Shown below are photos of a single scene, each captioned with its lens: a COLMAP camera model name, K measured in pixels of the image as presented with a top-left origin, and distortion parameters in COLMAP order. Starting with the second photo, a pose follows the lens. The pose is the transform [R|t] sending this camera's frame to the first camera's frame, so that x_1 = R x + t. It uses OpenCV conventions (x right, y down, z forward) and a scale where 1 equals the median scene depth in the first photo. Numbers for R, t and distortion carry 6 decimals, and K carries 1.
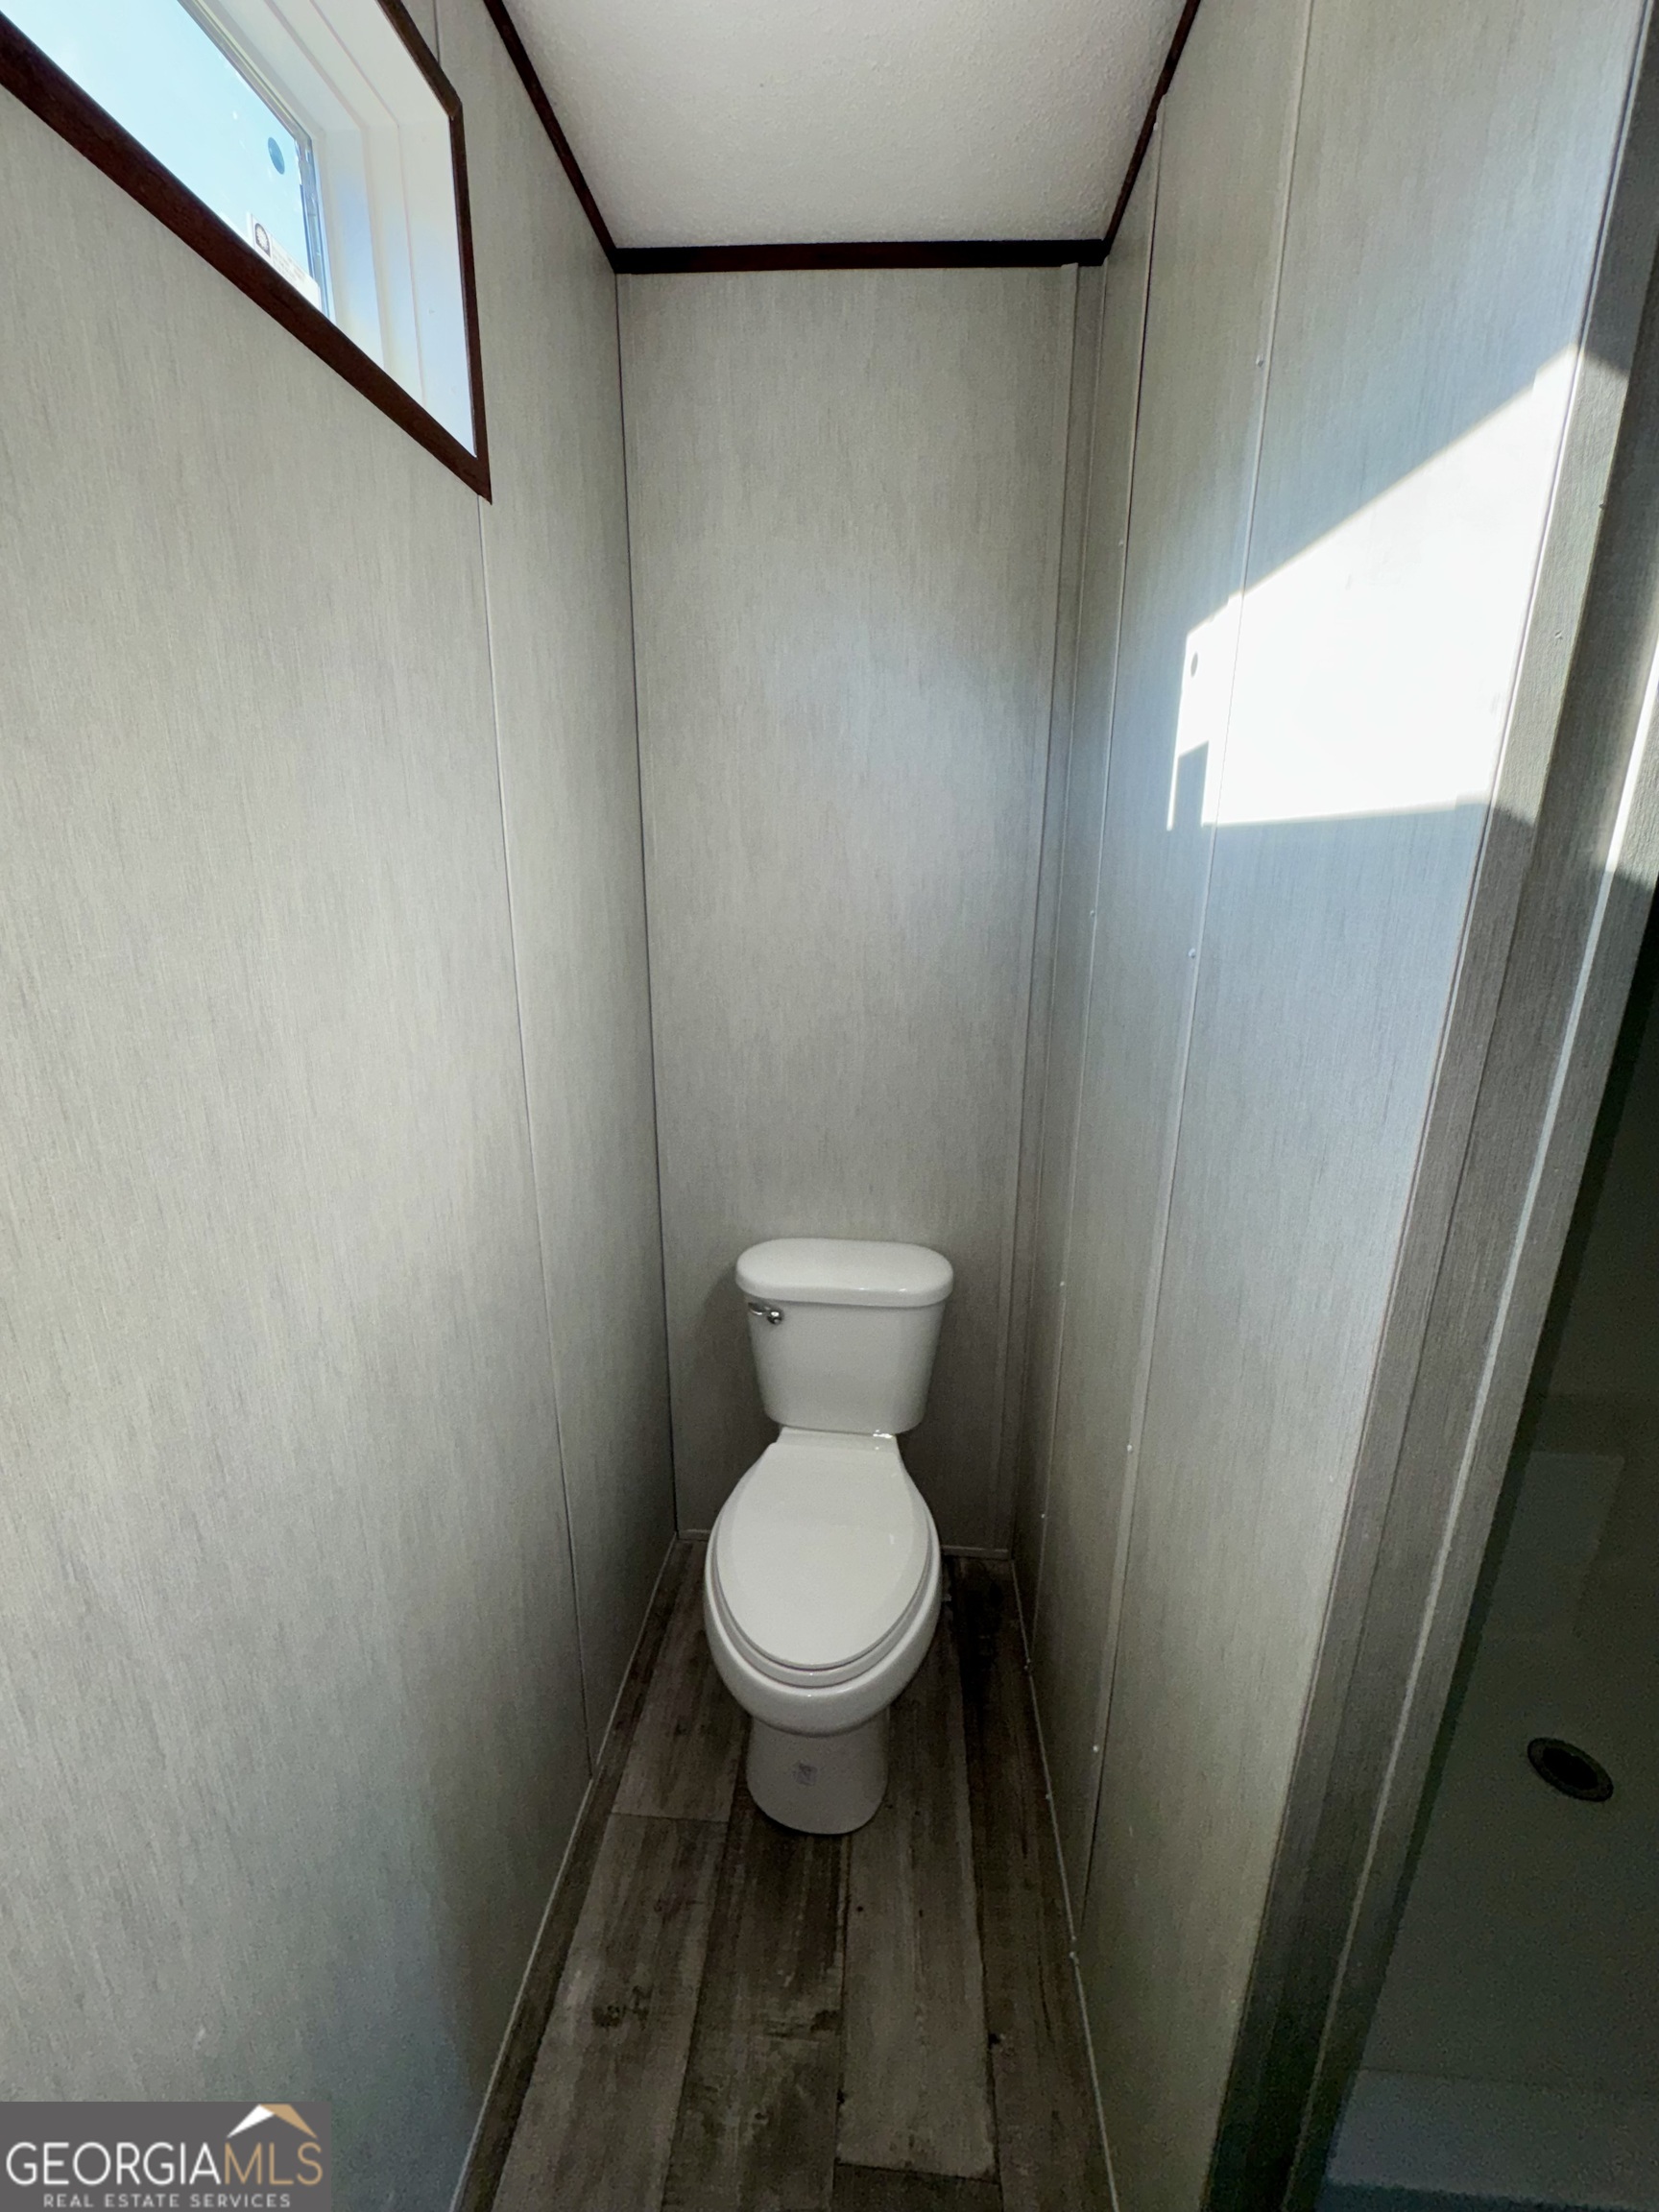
lens RADIAL K [[890.5, 0, 825.9], [0, 890.5, 1116.3], [0, 0, 1]] dist [0.003395, 0.000021]
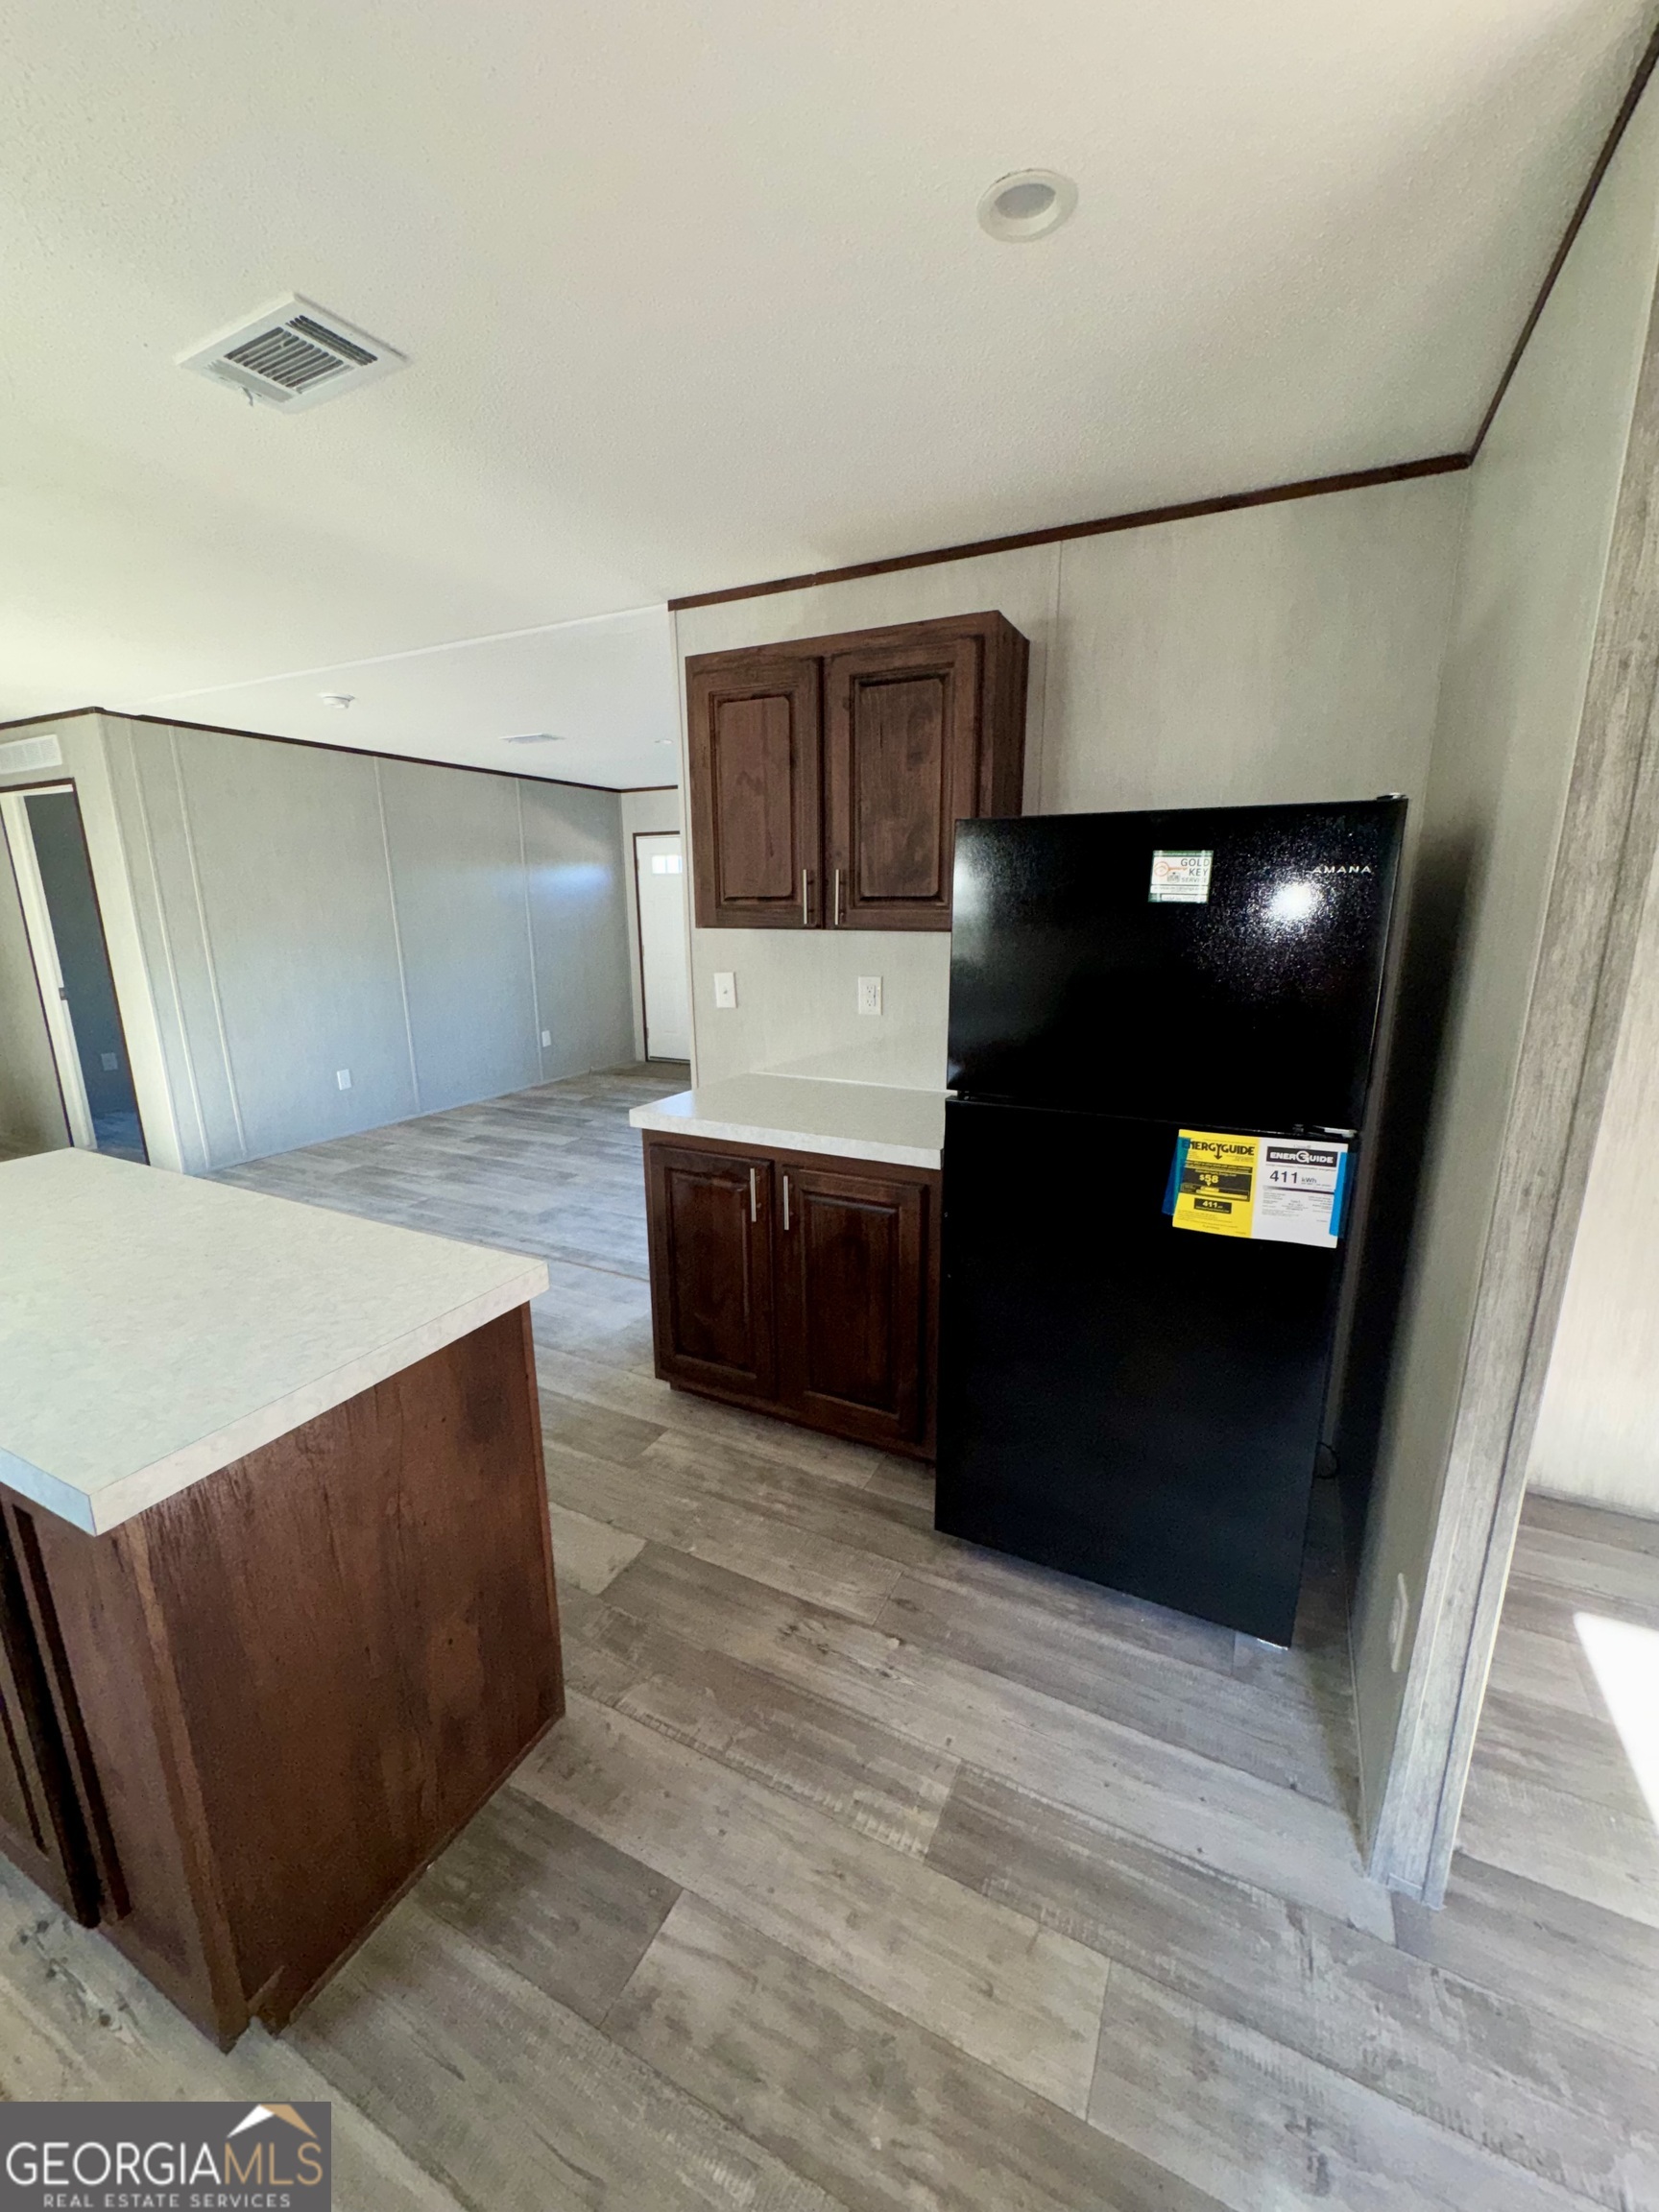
lens RADIAL K [[880.9, 0, 829.9], [0, 880.9, 1111.5], [0, 0, 1]] dist [0.000064, -0.000342]
pose [[0.370482, -0.240600, 0.897137, -0.919156], [0.266420, 0.952810, 0.145510, -0.255491], [-0.889811, 0.185106, 0.417100, 0.830048]]
